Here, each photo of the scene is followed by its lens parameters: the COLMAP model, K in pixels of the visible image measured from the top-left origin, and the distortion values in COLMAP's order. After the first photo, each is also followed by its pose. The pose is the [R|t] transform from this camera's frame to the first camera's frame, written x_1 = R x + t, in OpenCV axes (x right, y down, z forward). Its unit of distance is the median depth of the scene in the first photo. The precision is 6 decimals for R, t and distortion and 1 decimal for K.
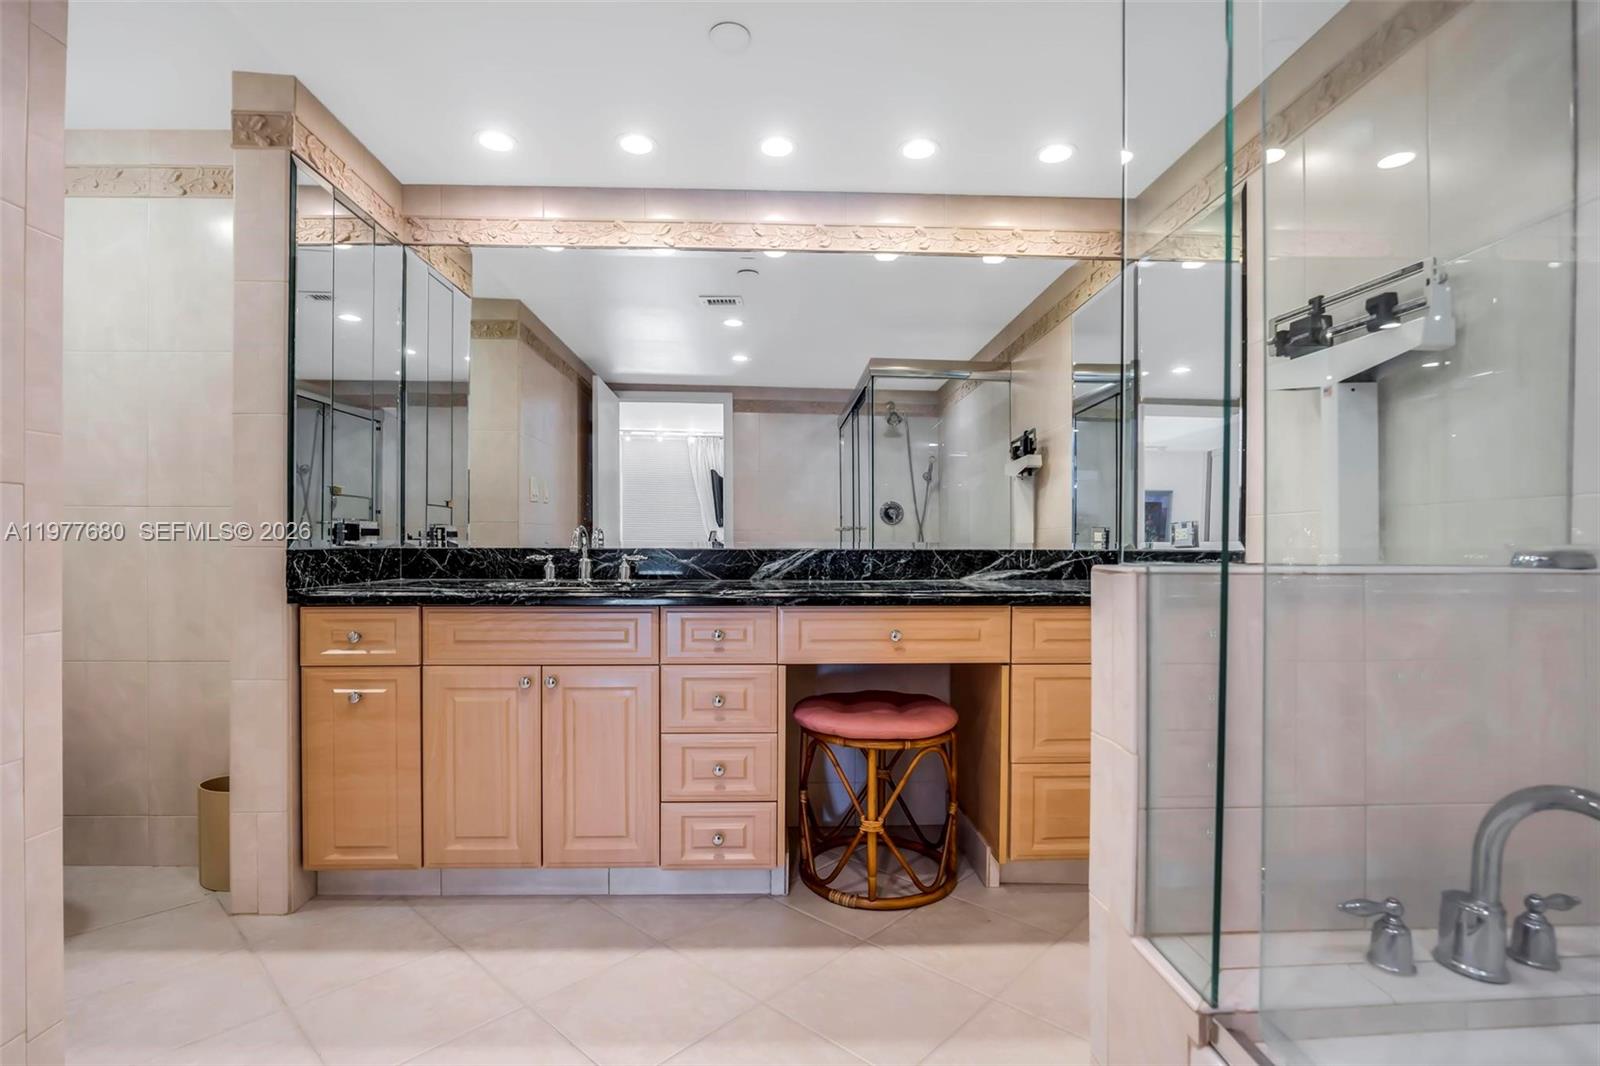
lens RADIAL K [[774.0, 0, 781.9], [0, 774.0, 534.8], [0, 0, 1]] dist [-0.011472, 0.000423]
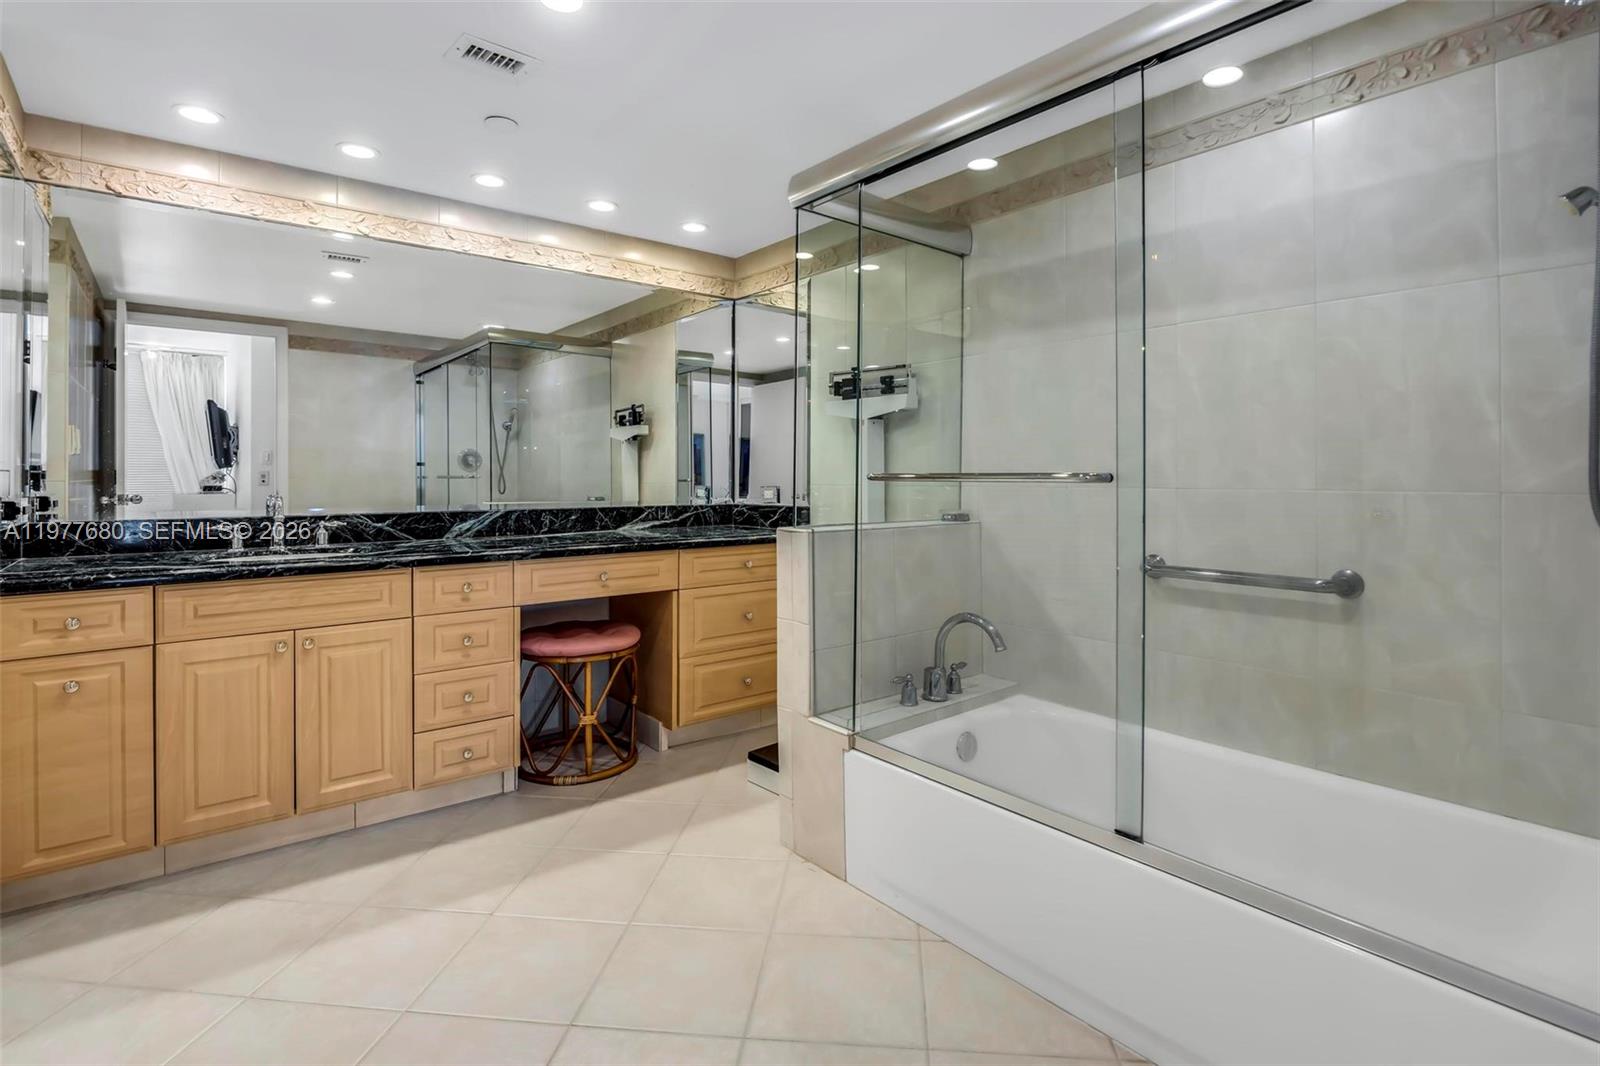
lens RADIAL K [[779.5, 0, 795.9], [0, 779.5, 461.3], [0, 0, 1]] dist [0.003855, 0.000961]
pose [[0.811104, 0.006107, 0.584871, -0.371095], [-0.000419, 0.999951, -0.009859, -0.056892], [-0.584902, 0.007751, 0.811067, -0.302038]]
